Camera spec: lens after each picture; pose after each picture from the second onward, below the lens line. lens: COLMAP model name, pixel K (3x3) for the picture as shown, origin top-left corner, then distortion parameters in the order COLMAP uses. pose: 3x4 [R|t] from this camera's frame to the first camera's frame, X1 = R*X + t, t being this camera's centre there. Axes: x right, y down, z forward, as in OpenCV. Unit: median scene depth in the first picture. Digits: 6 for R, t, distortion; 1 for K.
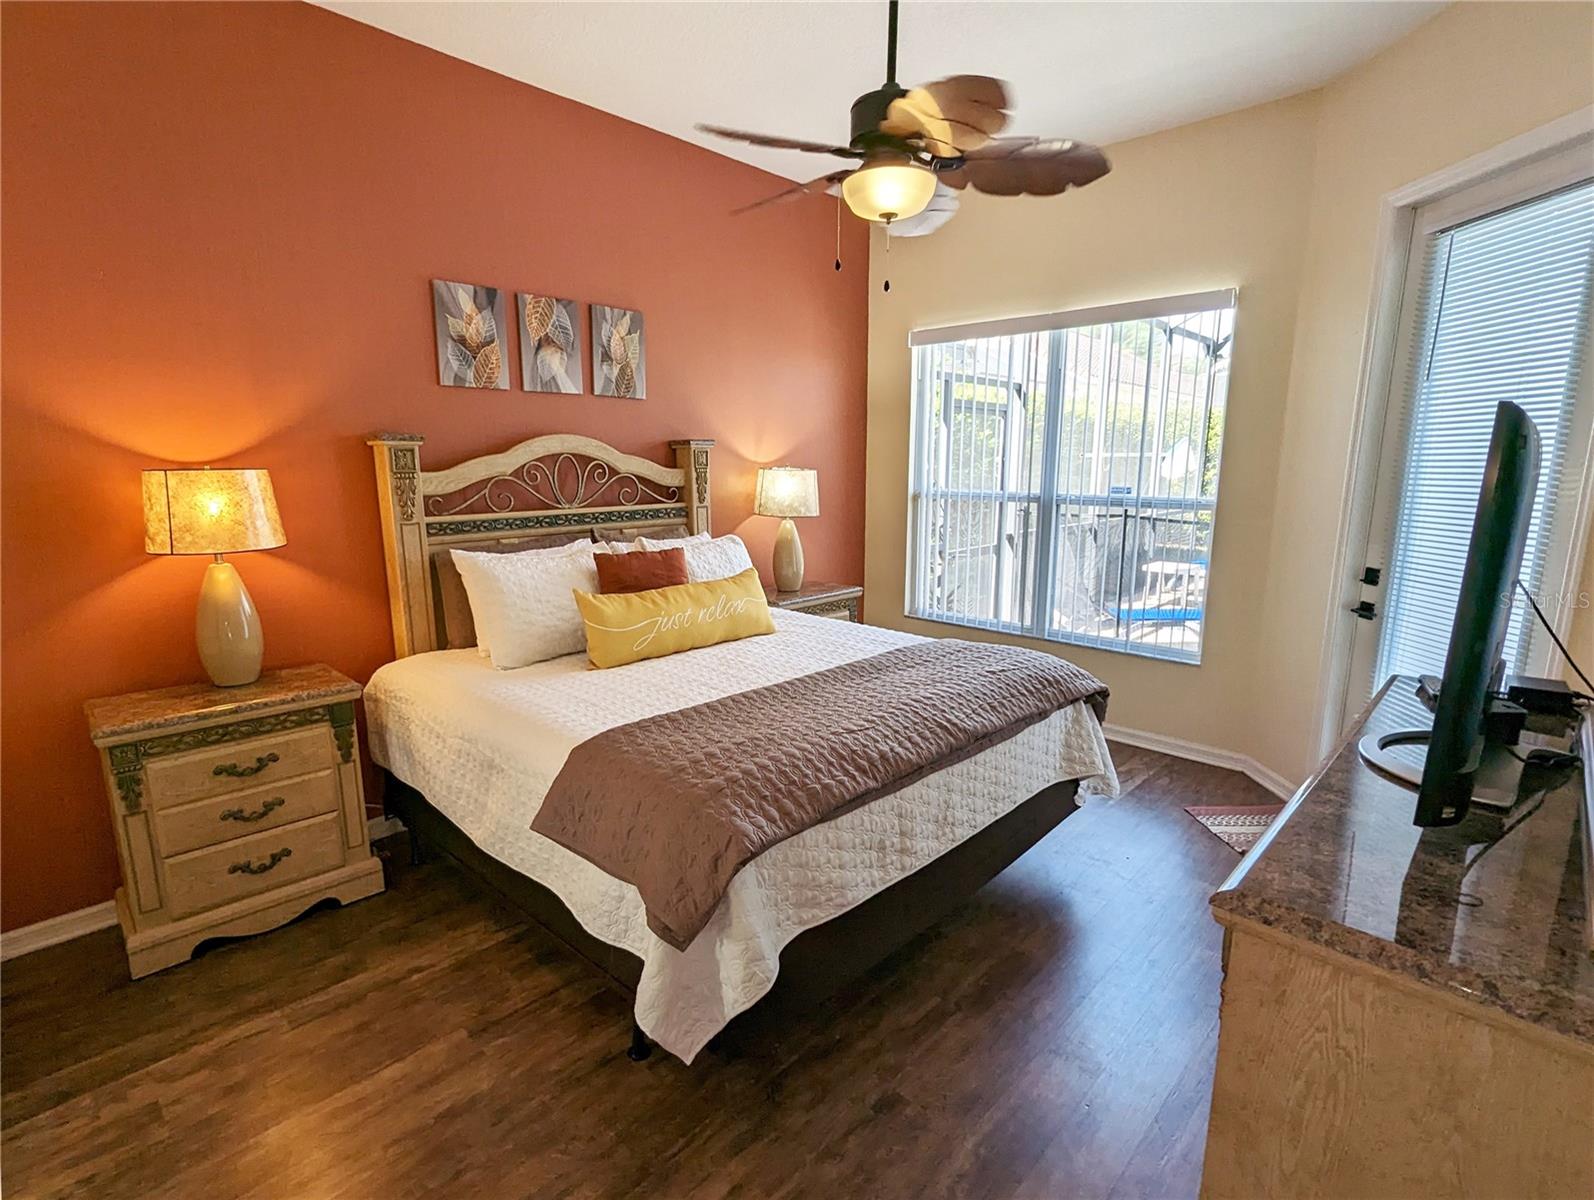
lens RADIAL K [[708.8, 0, 797.0], [0, 708.8, 600.0], [0, 0, 1]] dist [-0.000743, -0.000079]
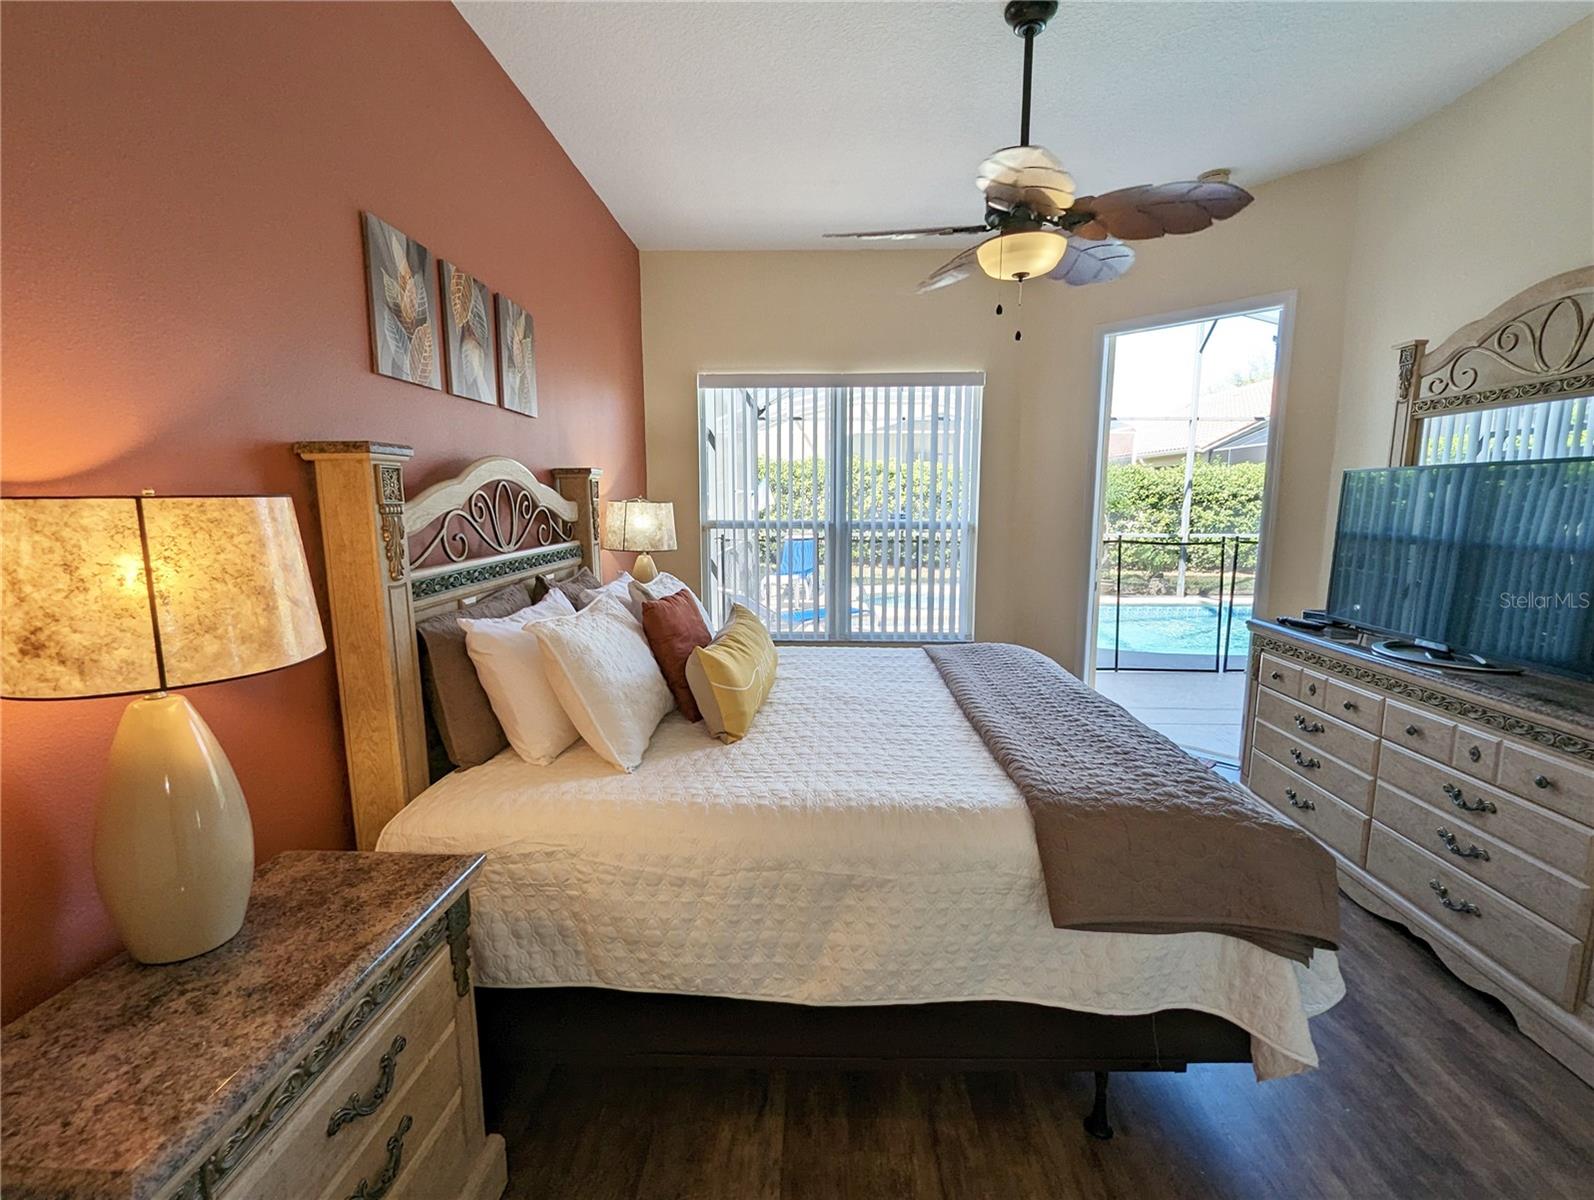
lens RADIAL K [[626.9, 0, 794.5], [0, 626.9, 589.1], [0, 0, 1]] dist [-0.001195, -0.000136]
pose [[0.787955, -0.089694, 0.609165, -0.549074], [0.119977, 0.992736, -0.009020, -0.051378], [-0.603931, 0.080193, 0.792992, 0.310998]]
